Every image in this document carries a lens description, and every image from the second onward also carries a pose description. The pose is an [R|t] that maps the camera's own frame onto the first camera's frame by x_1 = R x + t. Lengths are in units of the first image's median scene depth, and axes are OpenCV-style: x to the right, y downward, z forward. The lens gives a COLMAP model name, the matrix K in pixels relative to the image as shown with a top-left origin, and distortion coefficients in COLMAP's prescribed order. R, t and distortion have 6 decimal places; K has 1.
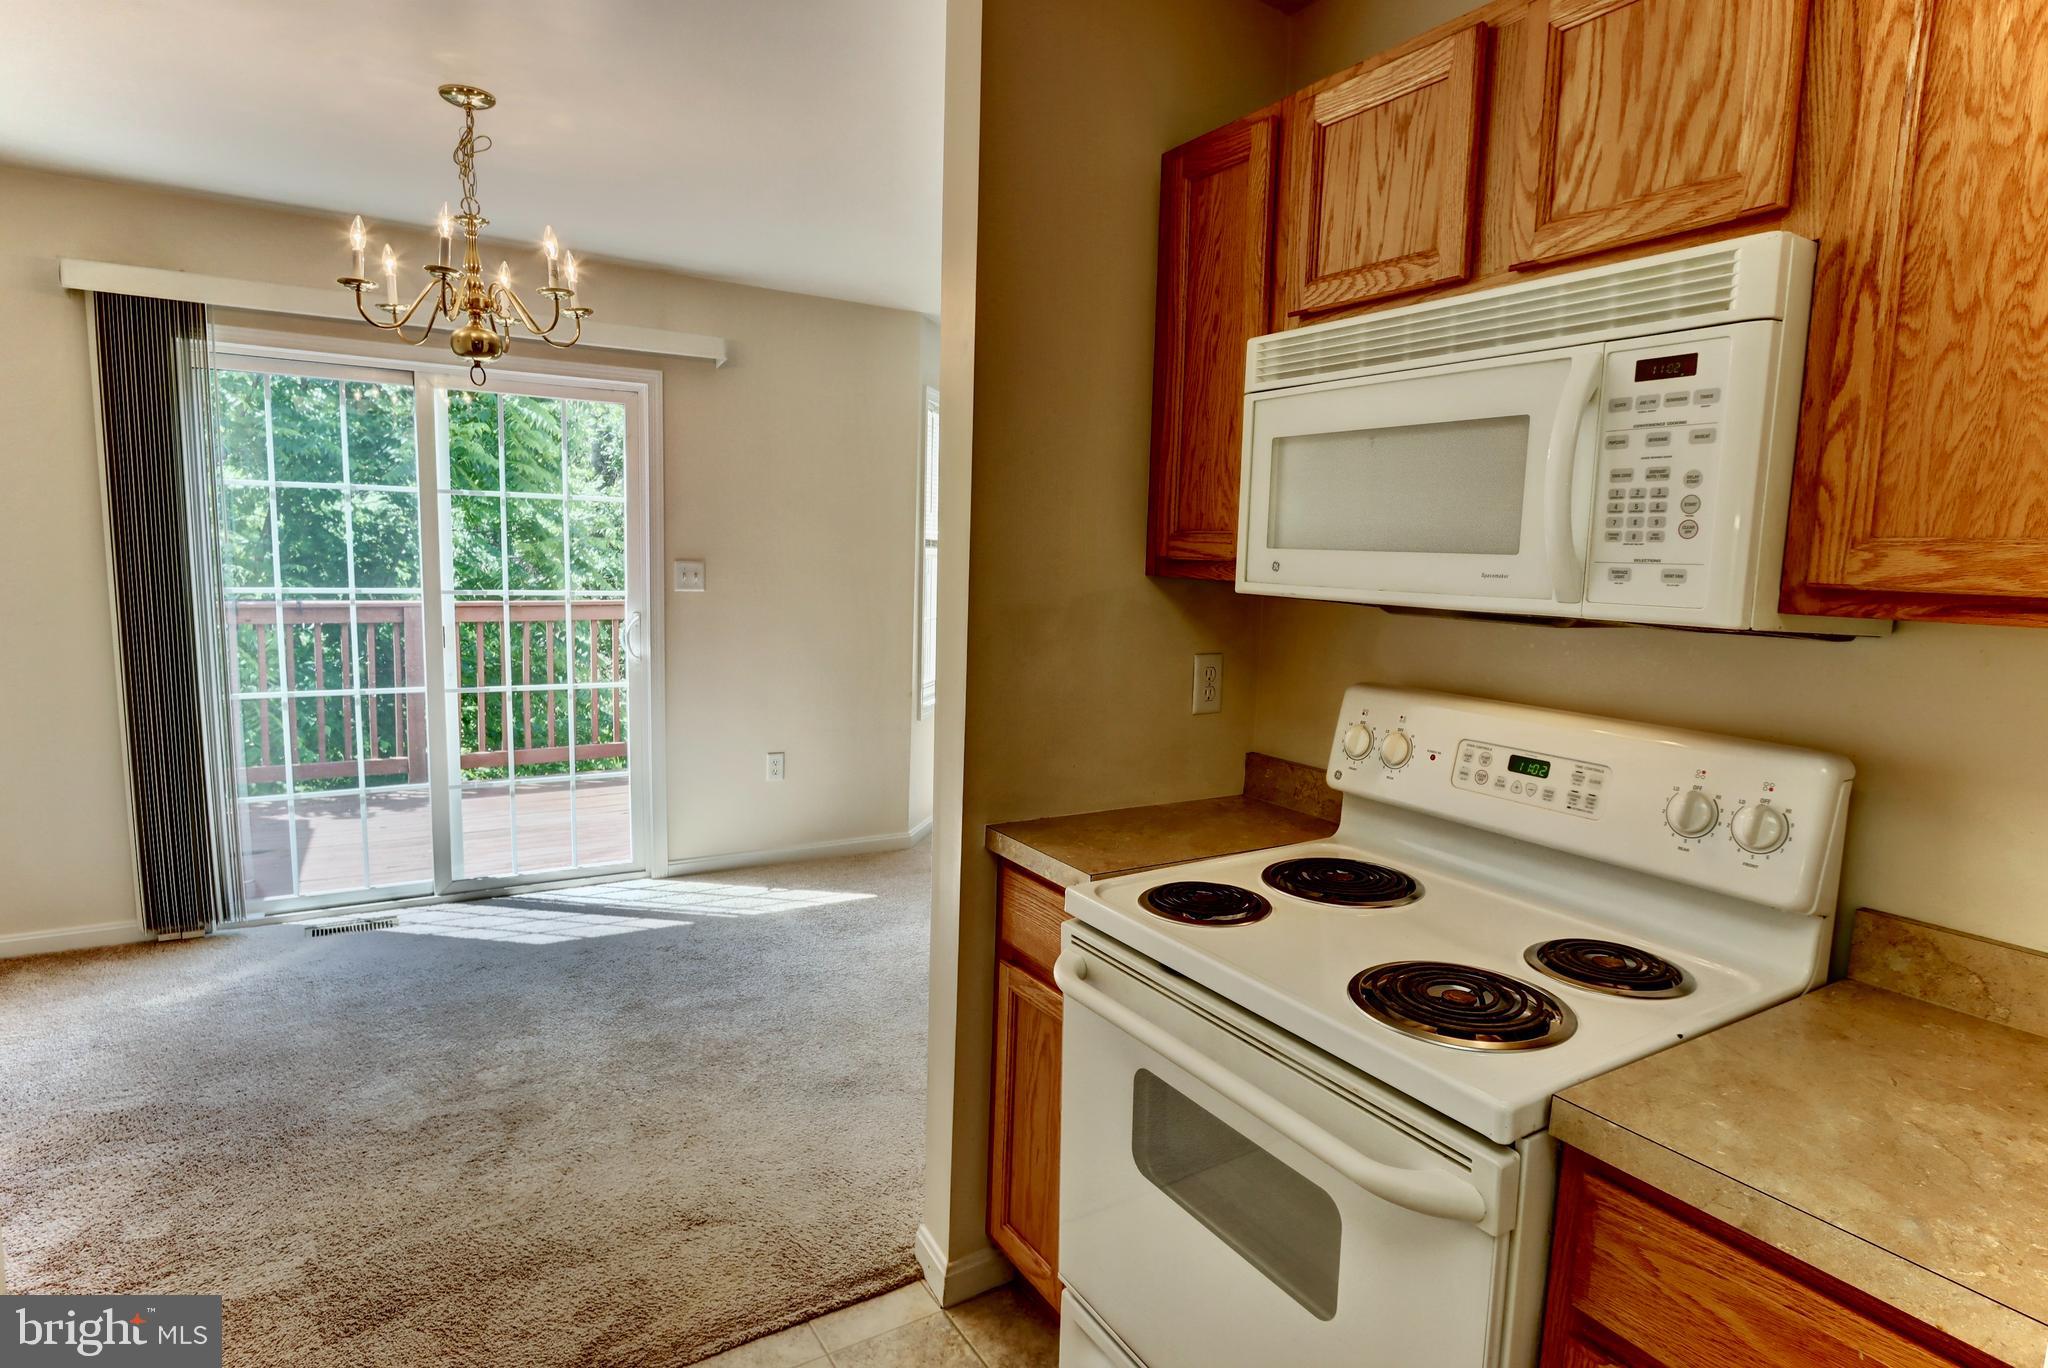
lens RADIAL K [[1048.6, 0, 1012.4], [0, 1048.6, 678.6], [0, 0, 1]] dist [-0.002820, -0.000793]
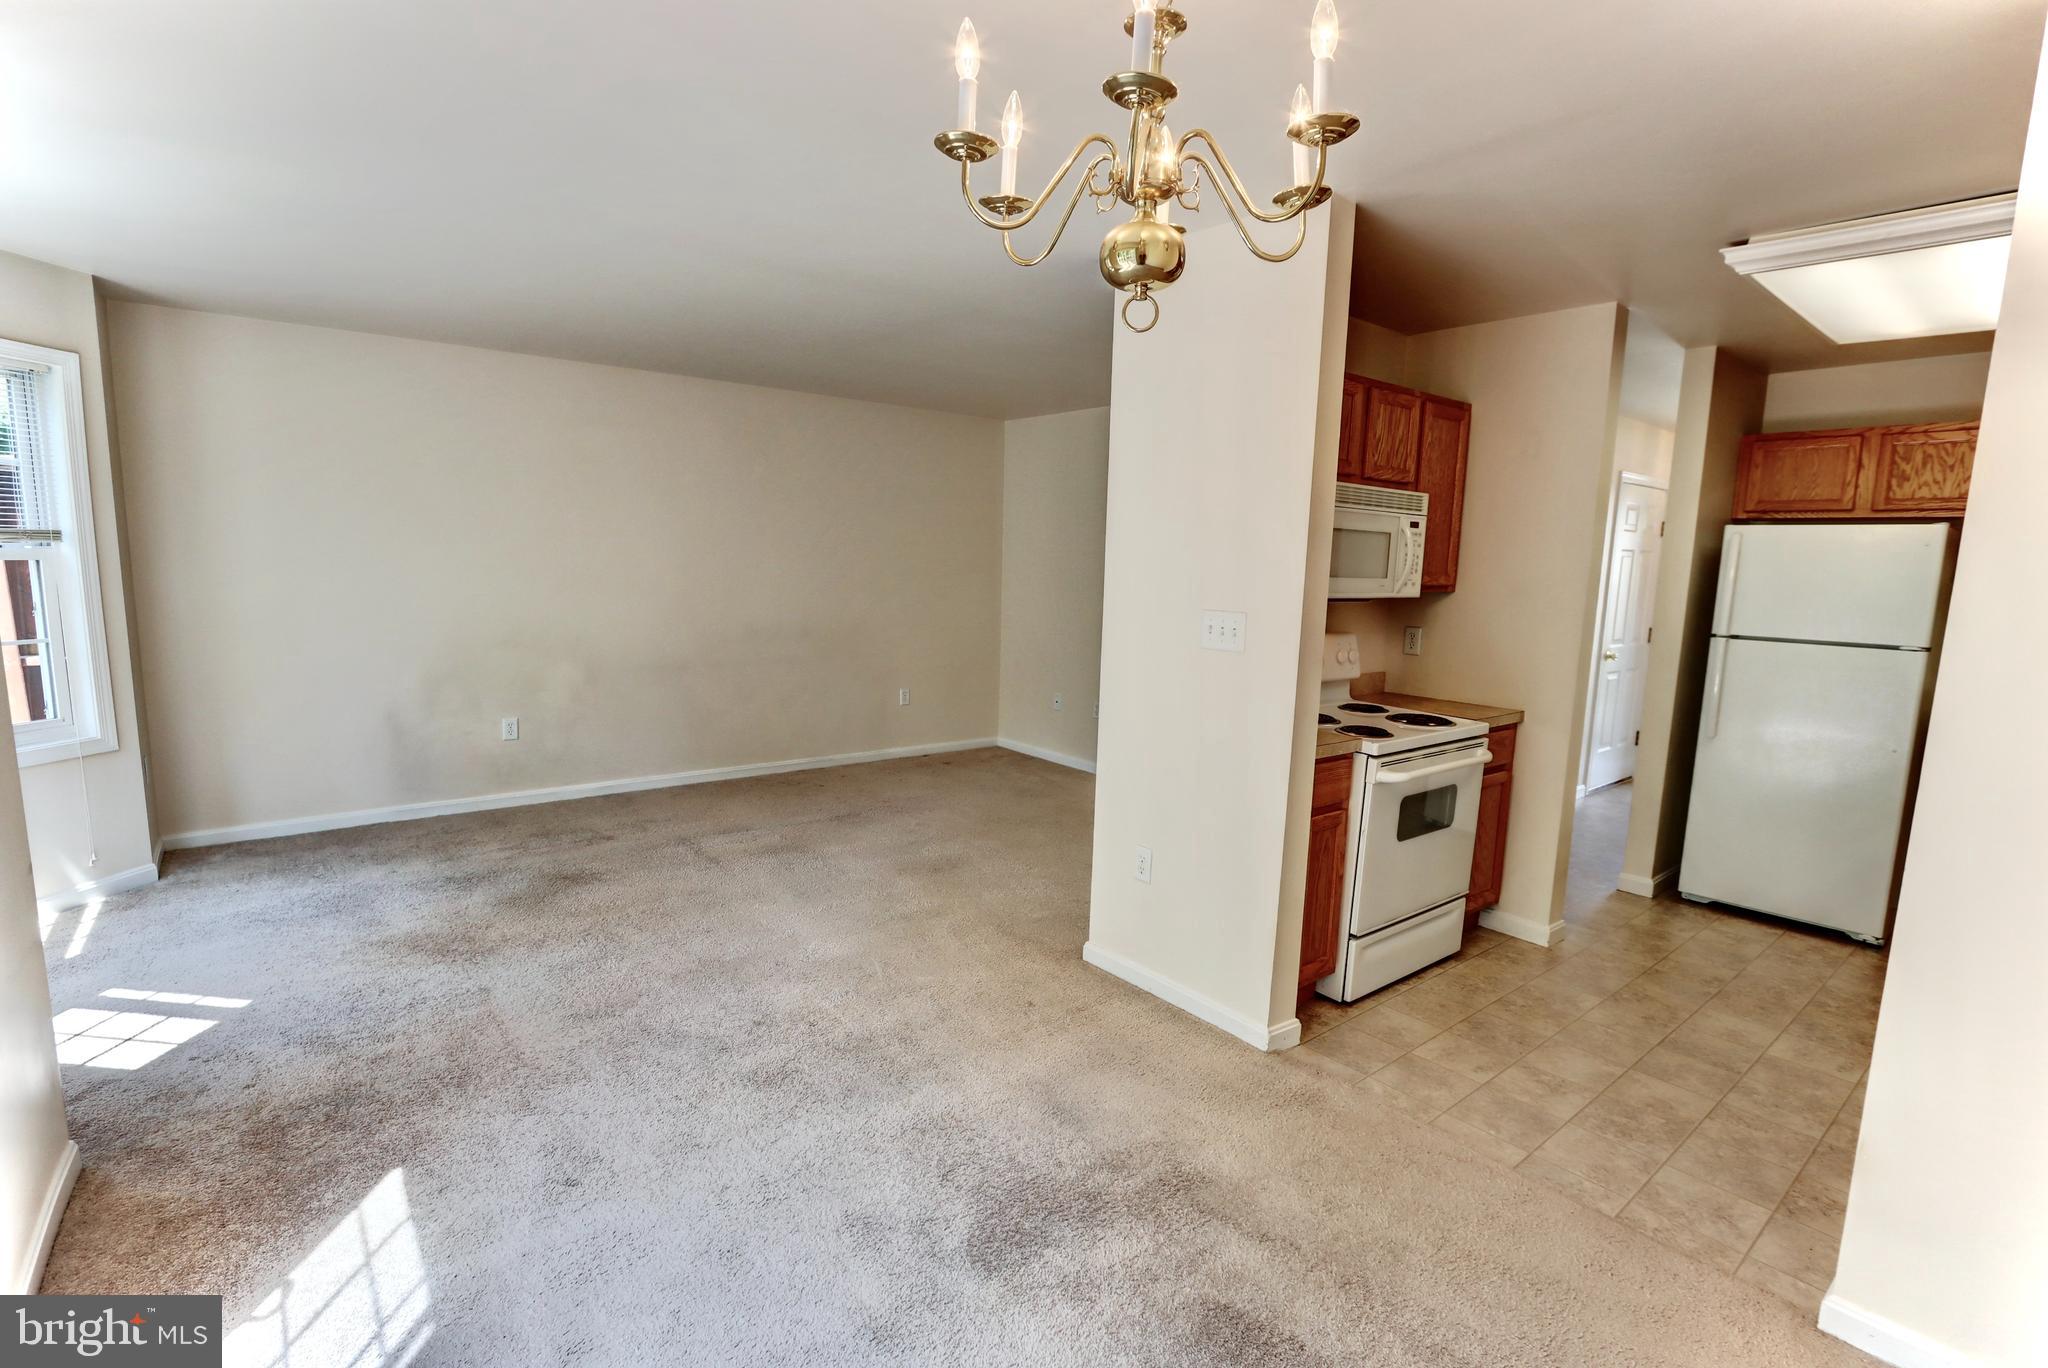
lens RADIAL K [[948.4, 0, 993.7], [0, 948.4, 698.0], [0, 0, 1]] dist [-0.000989, 0.000133]
pose [[-0.098175, -0.180368, 0.978687, -2.385119], [0.088090, 0.978003, 0.189079, -0.439076], [-0.991263, 0.104775, -0.080126, 2.626267]]
